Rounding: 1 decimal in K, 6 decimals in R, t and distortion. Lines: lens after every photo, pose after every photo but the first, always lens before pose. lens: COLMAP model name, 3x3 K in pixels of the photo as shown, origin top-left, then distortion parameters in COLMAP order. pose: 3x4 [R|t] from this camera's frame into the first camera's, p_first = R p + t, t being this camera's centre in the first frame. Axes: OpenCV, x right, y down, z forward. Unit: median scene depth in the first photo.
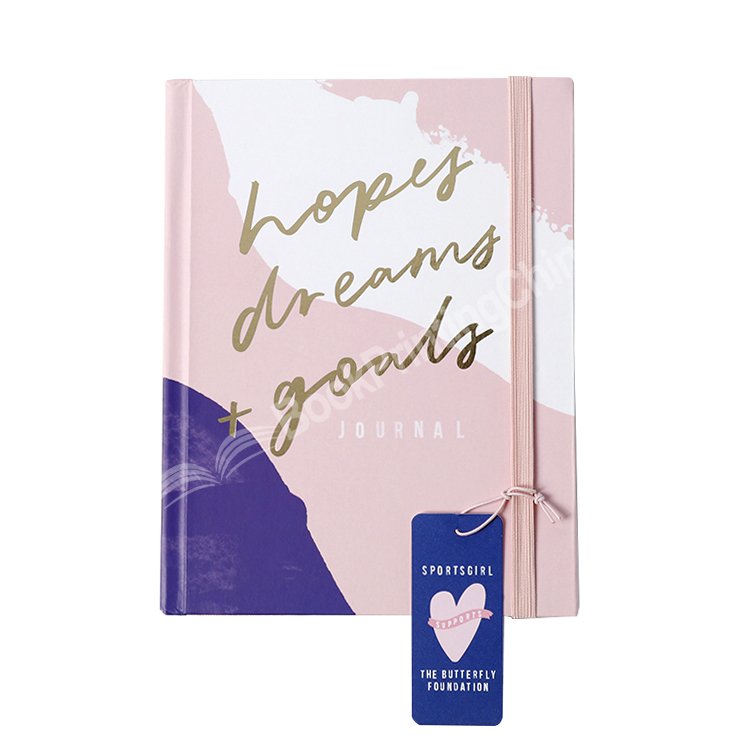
lens RADIAL K [[1380.0, 0, 375.3], [0, 1380.0, 375.0], [0, 0, 1]] dist [0.015884, 0.000000]
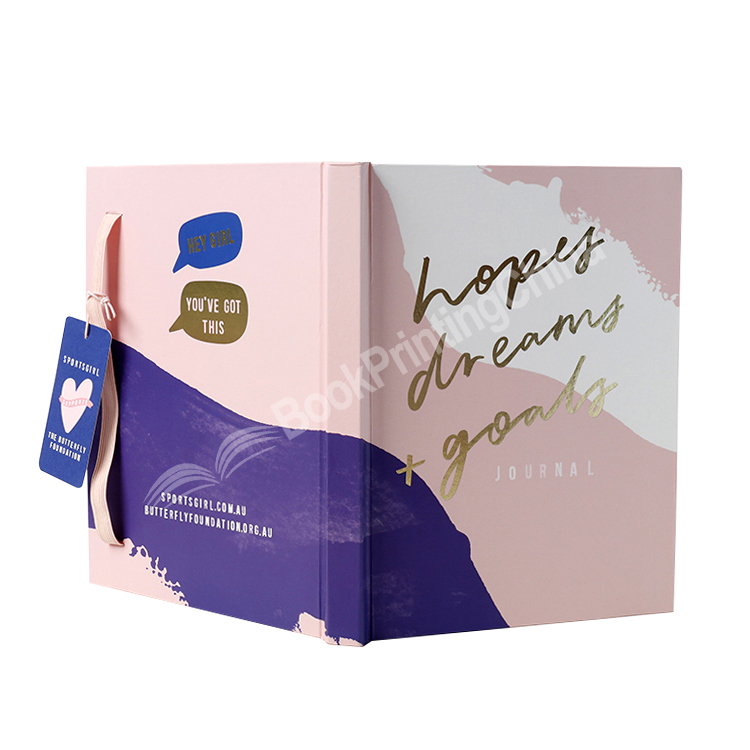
lens RADIAL K [[1380.0, 0, 374.4], [0, 1380.0, 375.4], [0, 0, 1]] dist [0.015884, 0.000000]
pose [[0.941515, -0.038664, 0.334745, -0.505408], [-0.011150, 0.989277, 0.145624, -0.208947], [-0.336786, -0.140839, 0.930989, -0.032815]]
